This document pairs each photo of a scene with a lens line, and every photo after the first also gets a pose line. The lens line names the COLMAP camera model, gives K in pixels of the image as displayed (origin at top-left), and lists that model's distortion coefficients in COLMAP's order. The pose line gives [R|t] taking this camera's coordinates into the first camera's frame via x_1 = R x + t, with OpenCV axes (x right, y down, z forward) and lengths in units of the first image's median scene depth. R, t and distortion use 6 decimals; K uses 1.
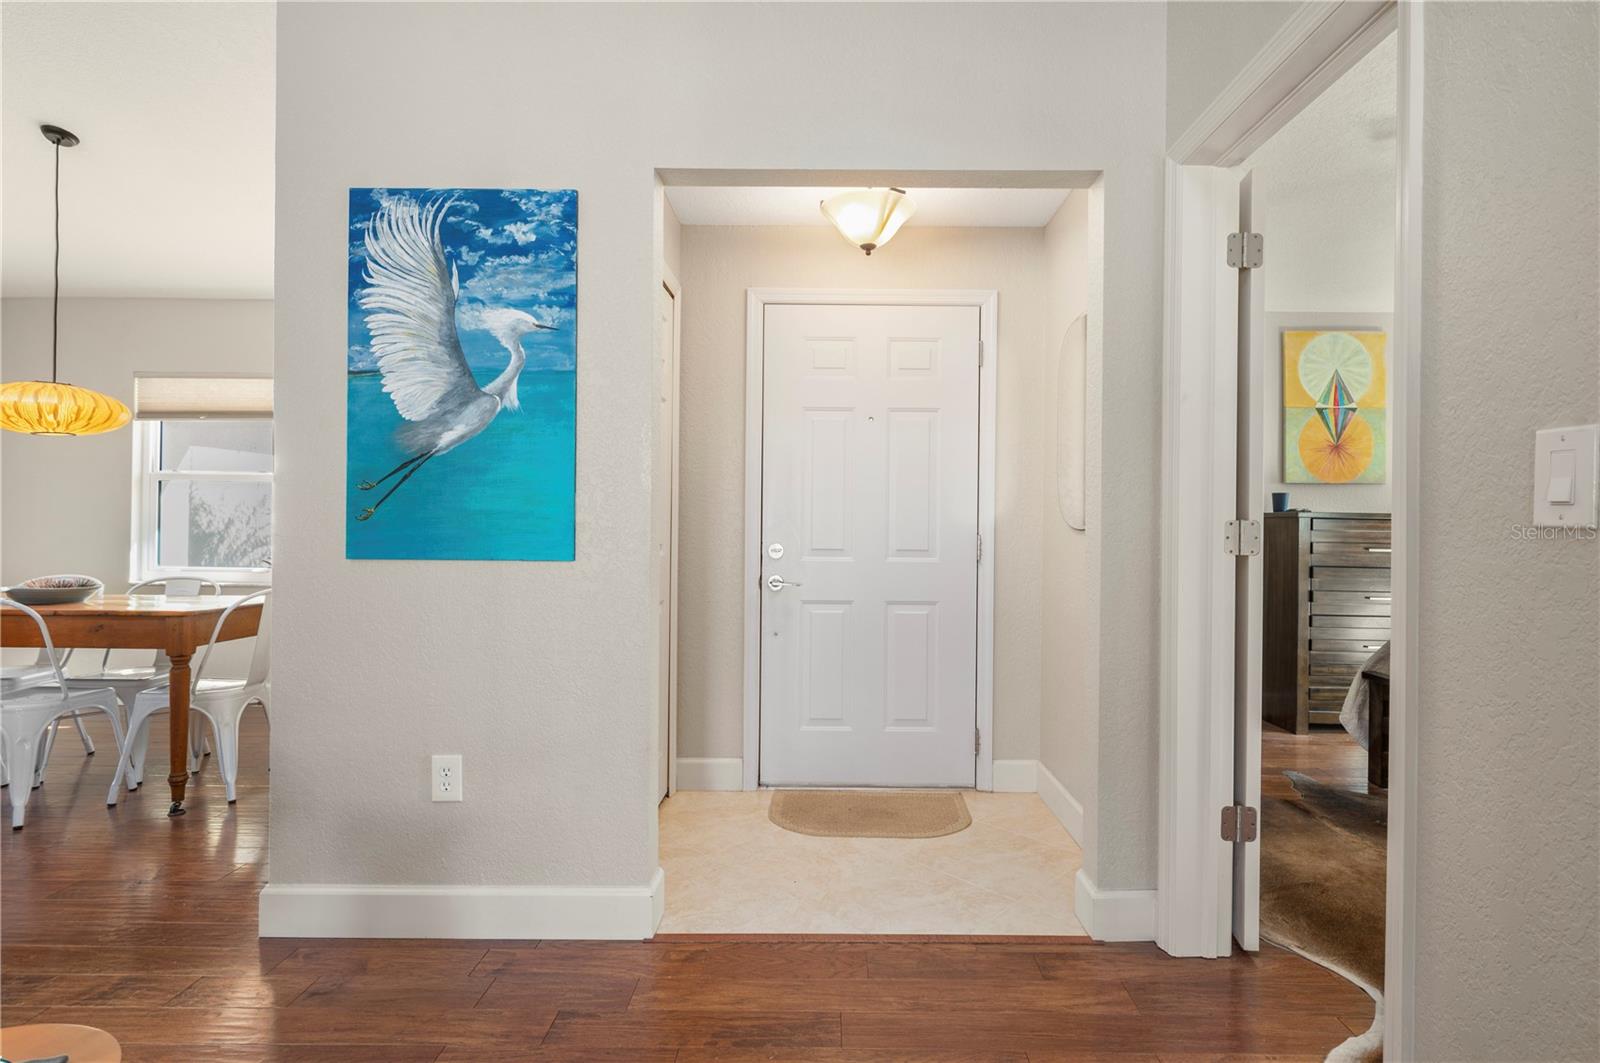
lens RADIAL K [[793.1, 0, 823.0], [0, 793.1, 523.7], [0, 0, 1]] dist [-0.006343, -0.001244]
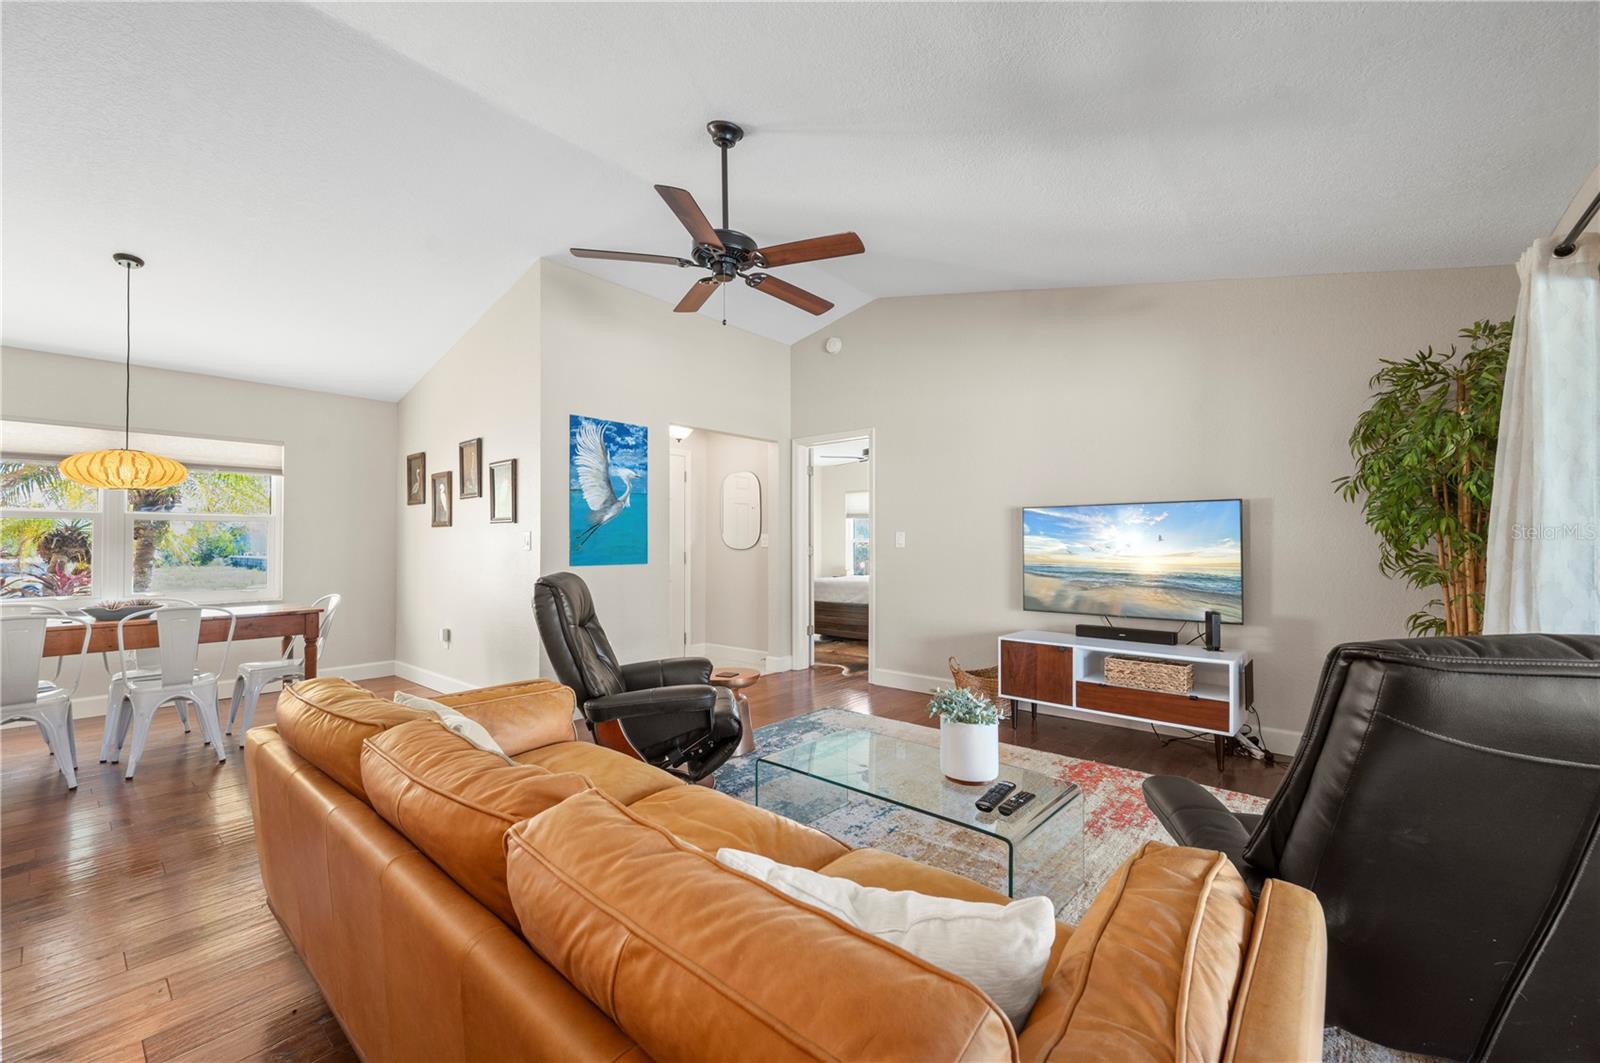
lens RADIAL K [[636.2, 0, 797.8], [0, 636.2, 537.3], [0, 0, 1]] dist [-0.000110, -0.000568]
pose [[0.655115, -0.003463, 0.755521, -1.624539], [0.008208, 0.999963, -0.002533, -0.033966], [-0.755485, 0.007861, 0.655119, -0.816349]]
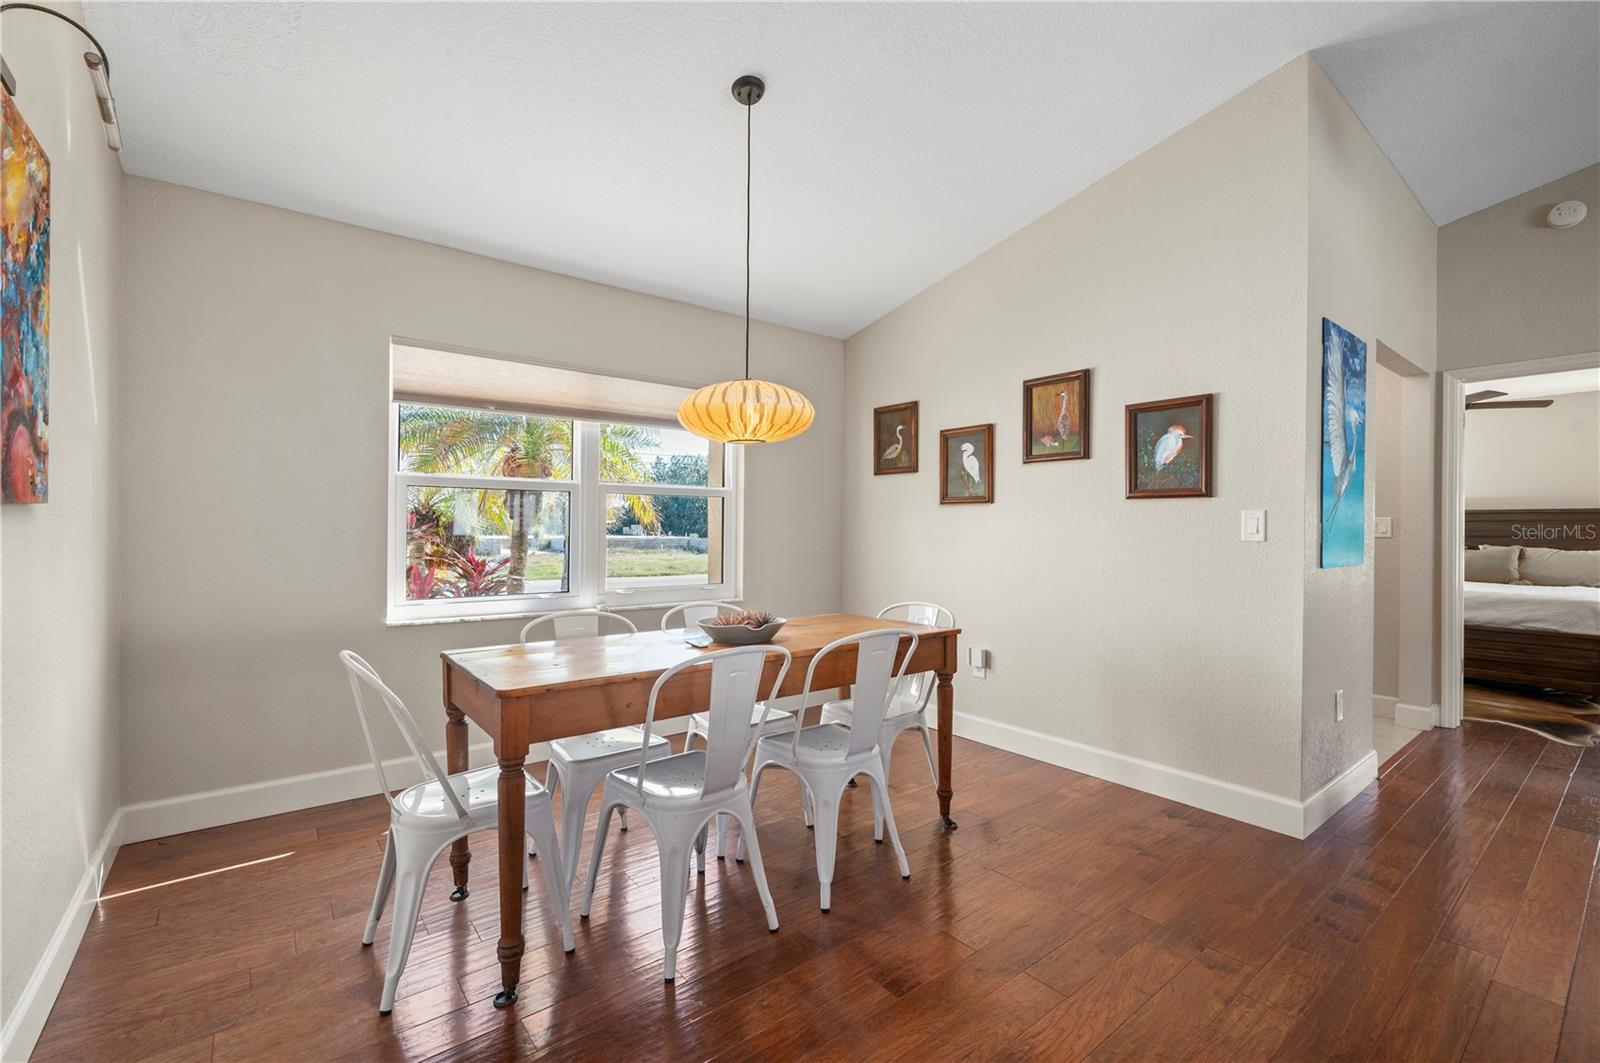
lens RADIAL K [[683.5, 0, 800.0], [0, 683.5, 529.1], [0, 0, 1]] dist [-0.002403, 0.000073]
pose [[0.788922, -0.004161, 0.614480, -2.151025], [-0.001299, 0.999964, 0.008439, -0.038888], [-0.614492, -0.007457, 0.788887, 0.594573]]
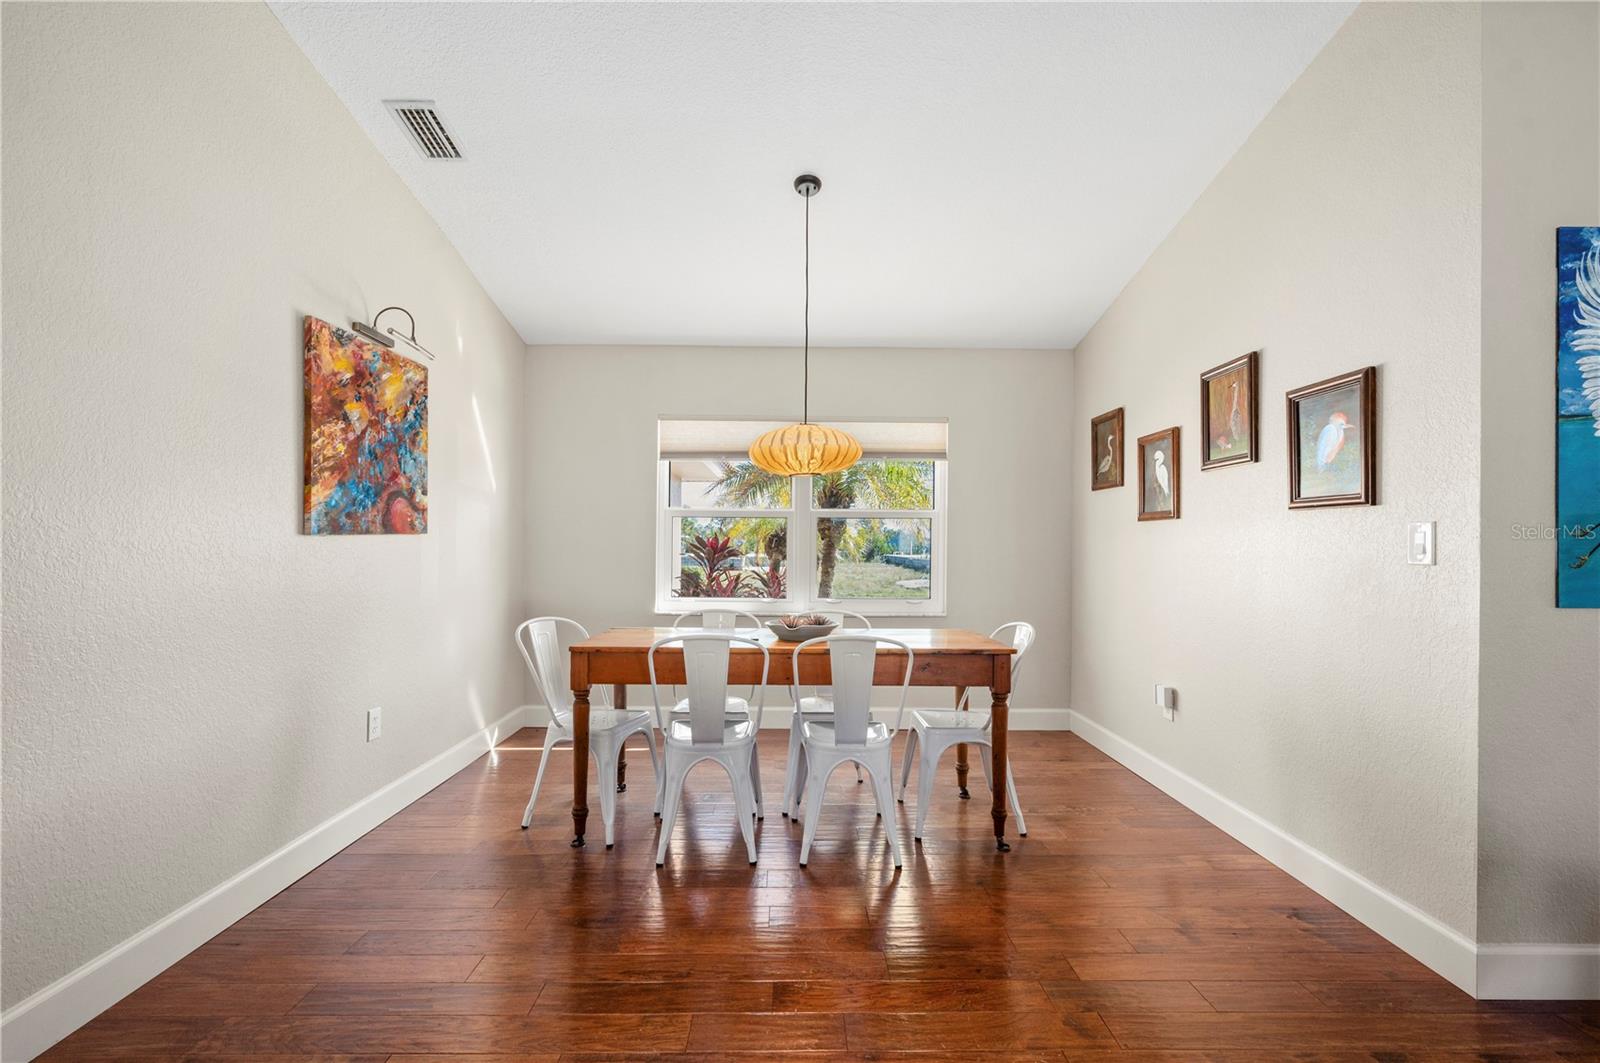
lens RADIAL K [[685.1, 0, 800.7], [0, 685.1, 540.4], [0, 0, 1]] dist [-0.001612, 0.000076]
pose [[0.999975, -0.001471, 0.006898, -1.539114], [0.001510, 0.999983, -0.005616, -0.035164], [-0.006890, 0.005627, 0.999960, 0.166537]]
